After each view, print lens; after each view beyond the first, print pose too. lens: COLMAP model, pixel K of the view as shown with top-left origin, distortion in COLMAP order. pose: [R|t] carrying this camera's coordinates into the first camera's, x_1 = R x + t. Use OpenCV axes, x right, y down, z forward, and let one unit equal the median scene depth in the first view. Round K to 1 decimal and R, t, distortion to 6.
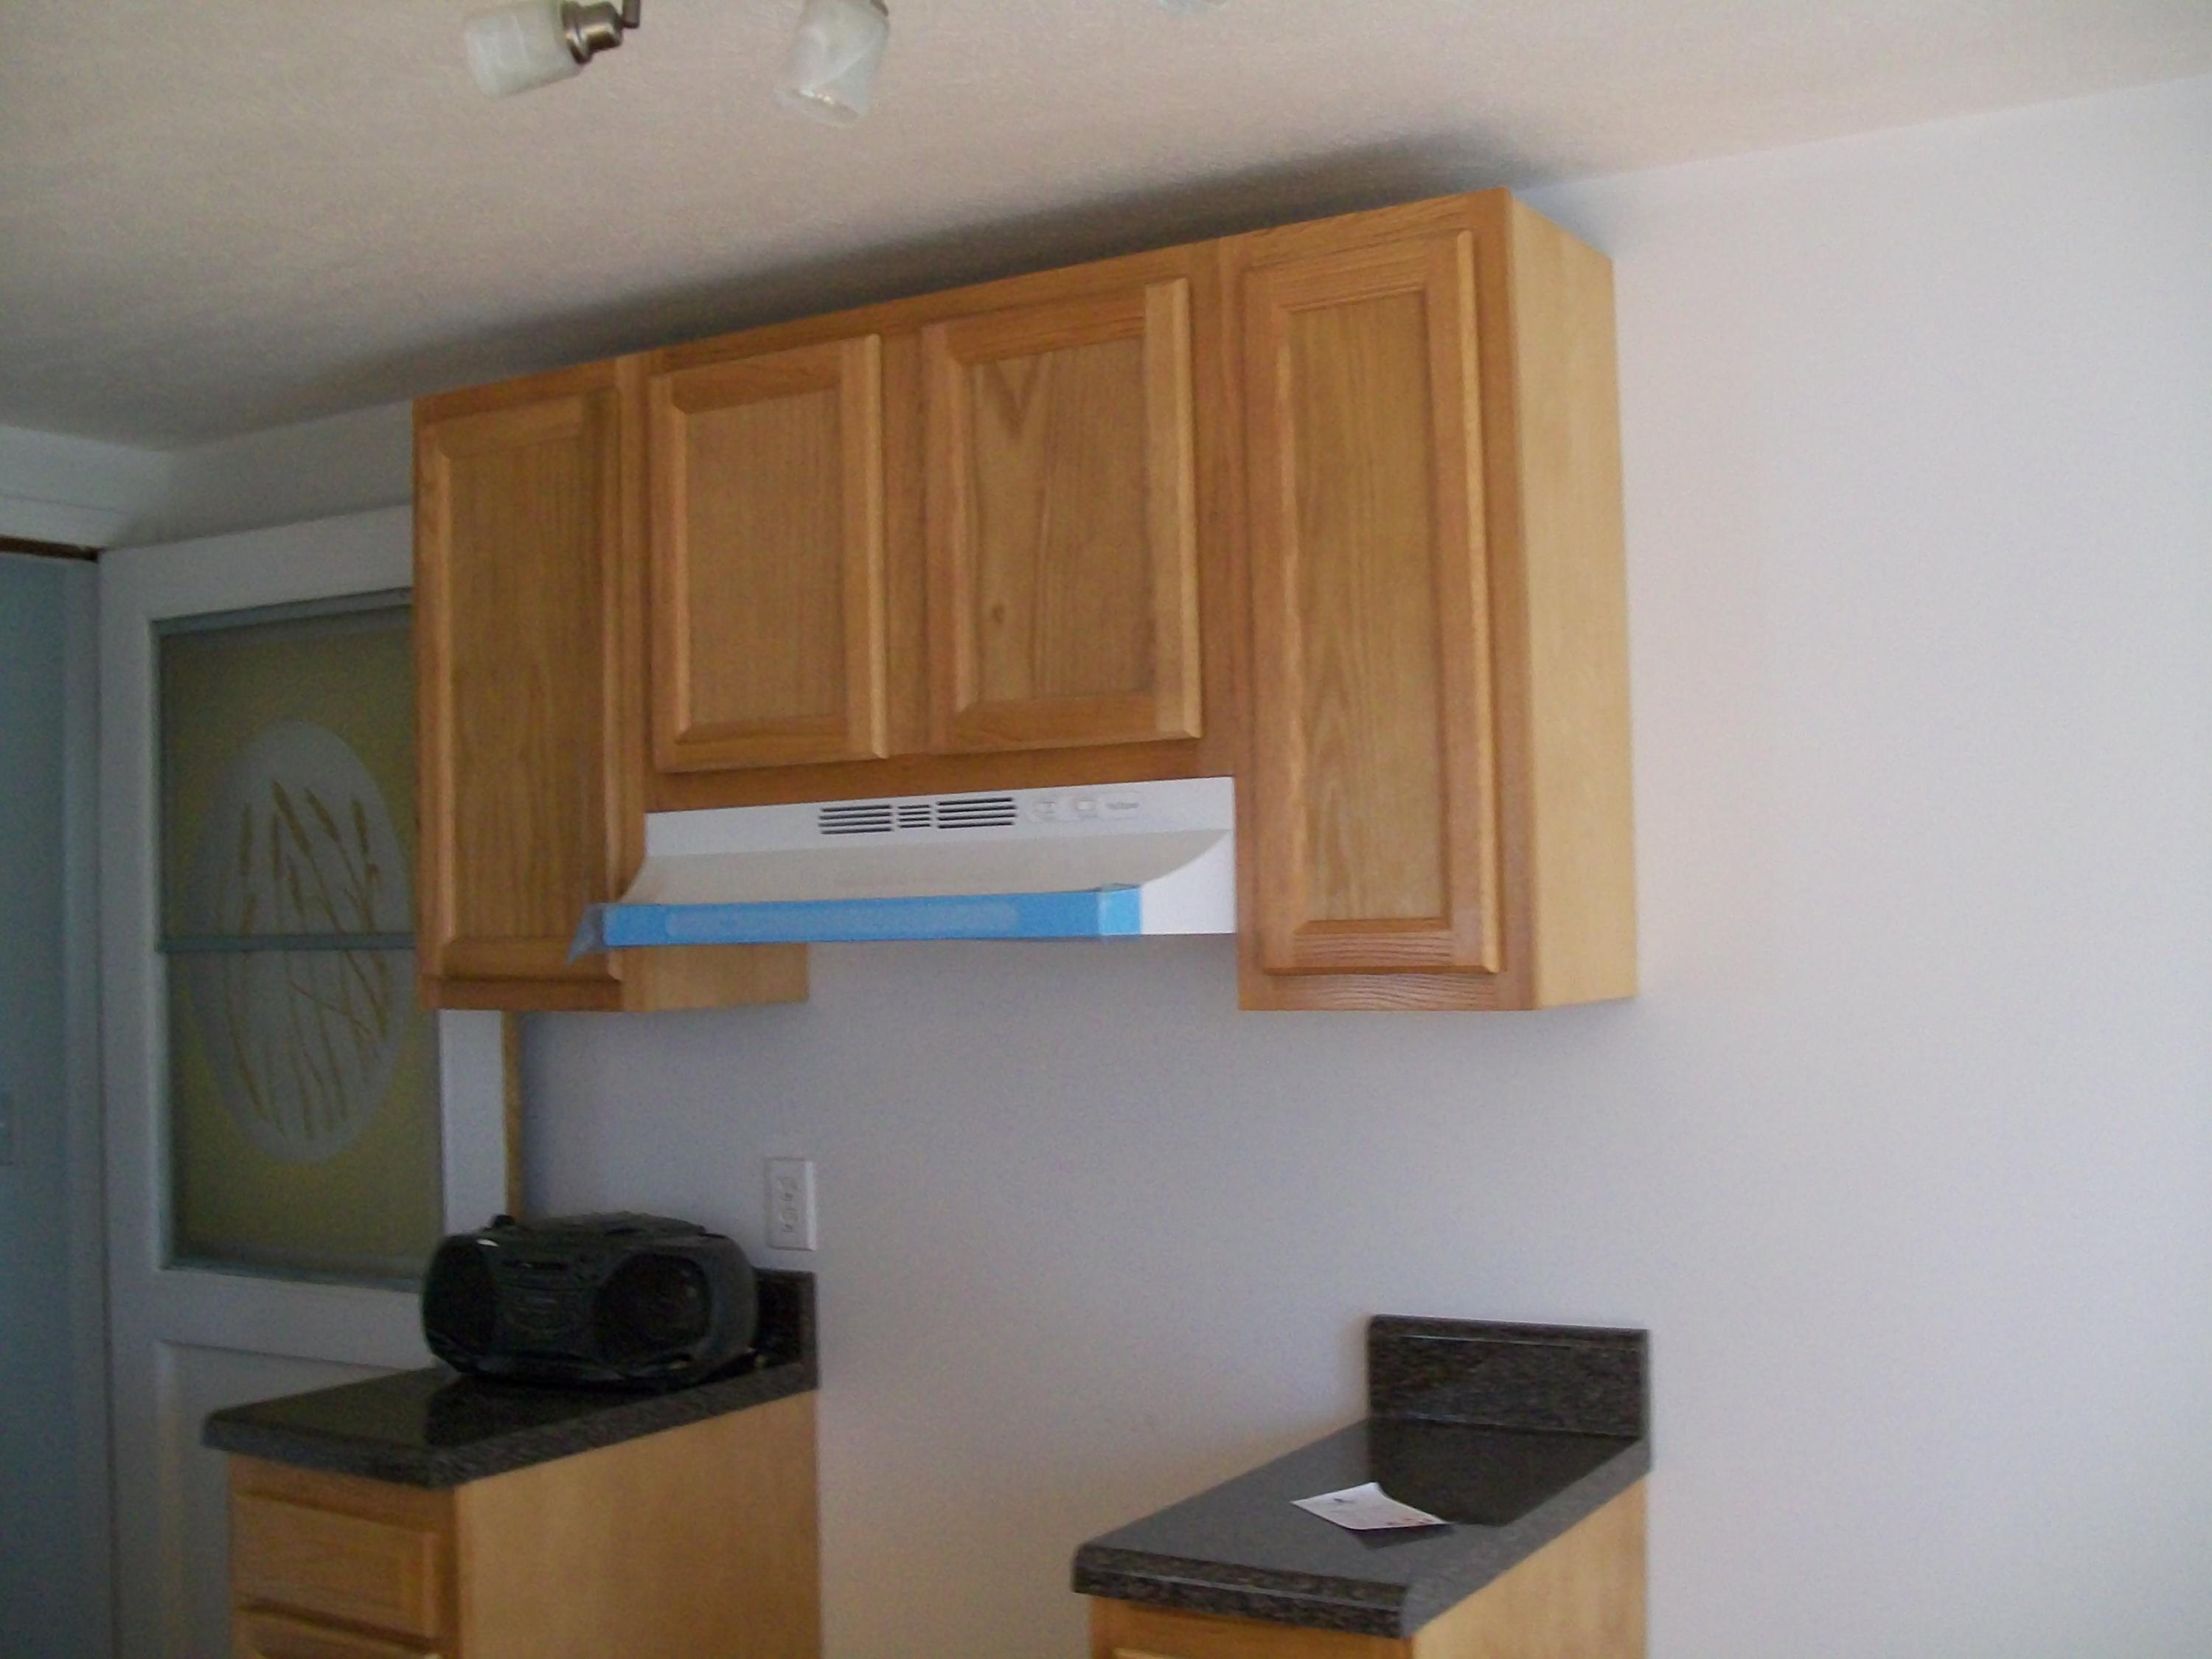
lens RADIAL K [[2396.6, 0, 1108.3], [0, 2396.6, 817.7], [0, 0, 1]] dist [-0.123056, 0.000000]
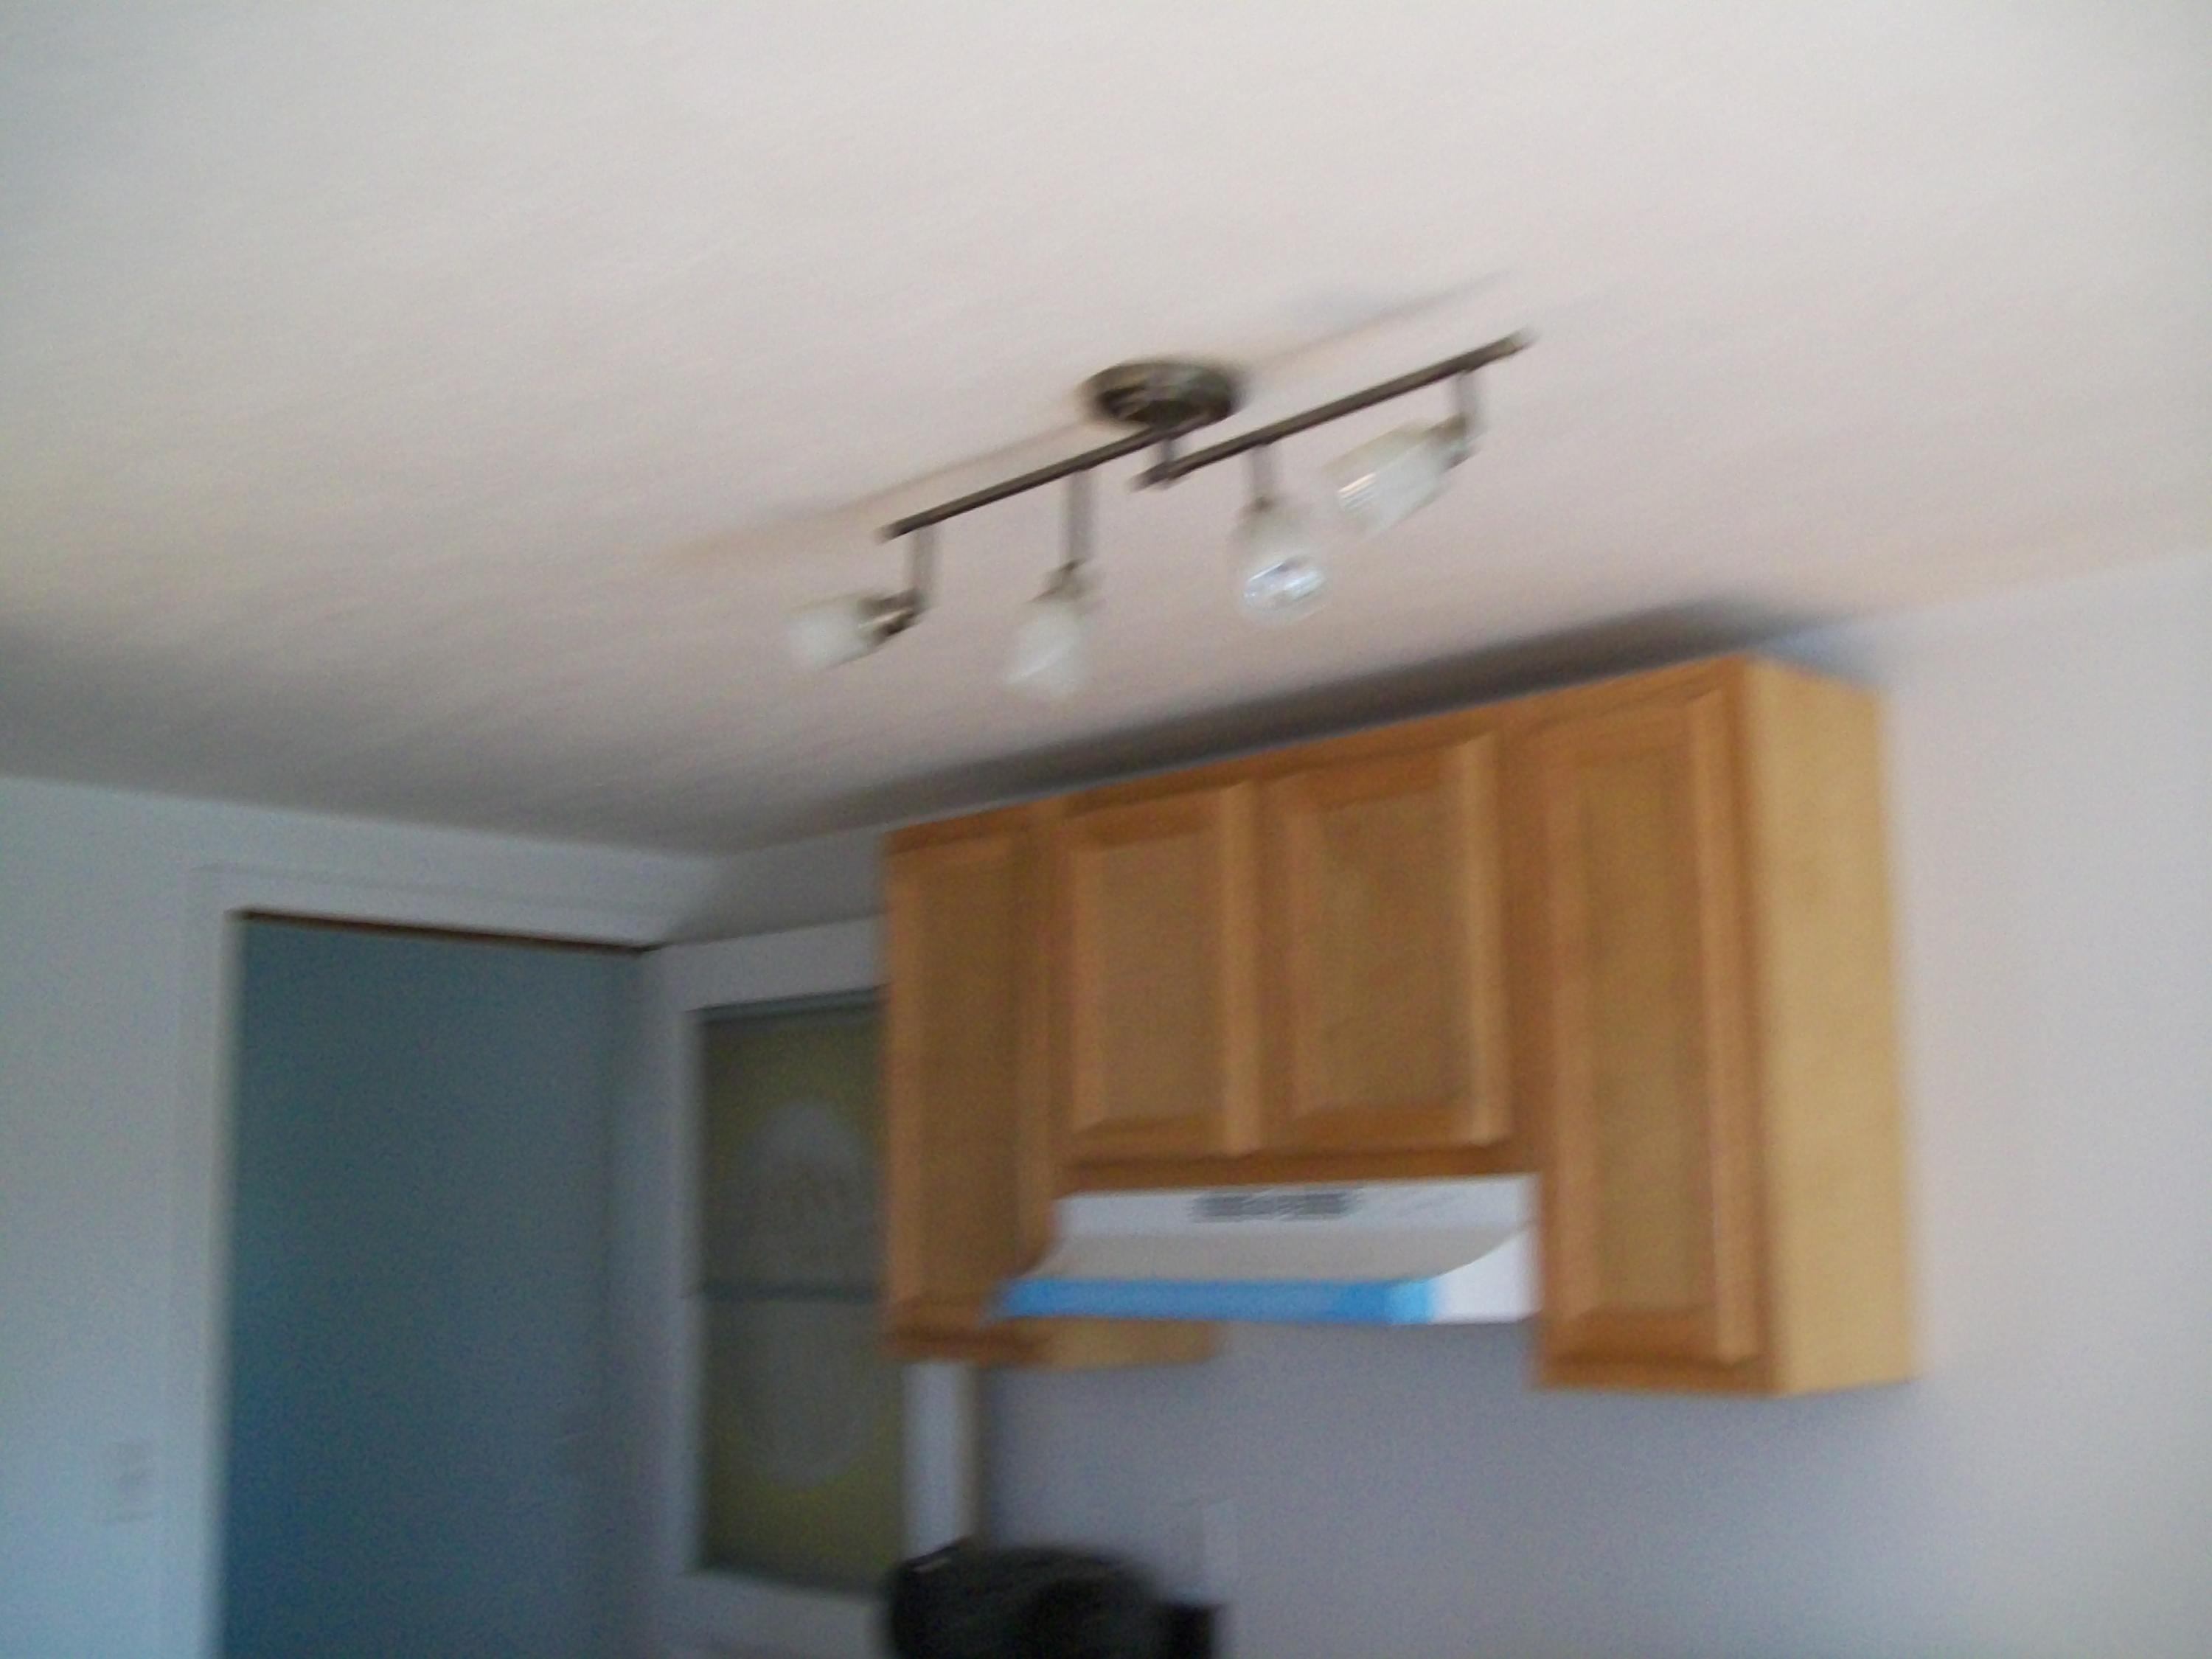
lens RADIAL K [[2396.6, 0, 1100.5], [0, 2396.6, 839.3], [0, 0, 1]] dist [-0.123056, 0.000000]
pose [[0.963564, -0.027937, -0.266016, 0.146943], [-0.004291, 0.992788, -0.119805, -0.036663], [0.267445, 0.116581, 0.956495, -0.126933]]
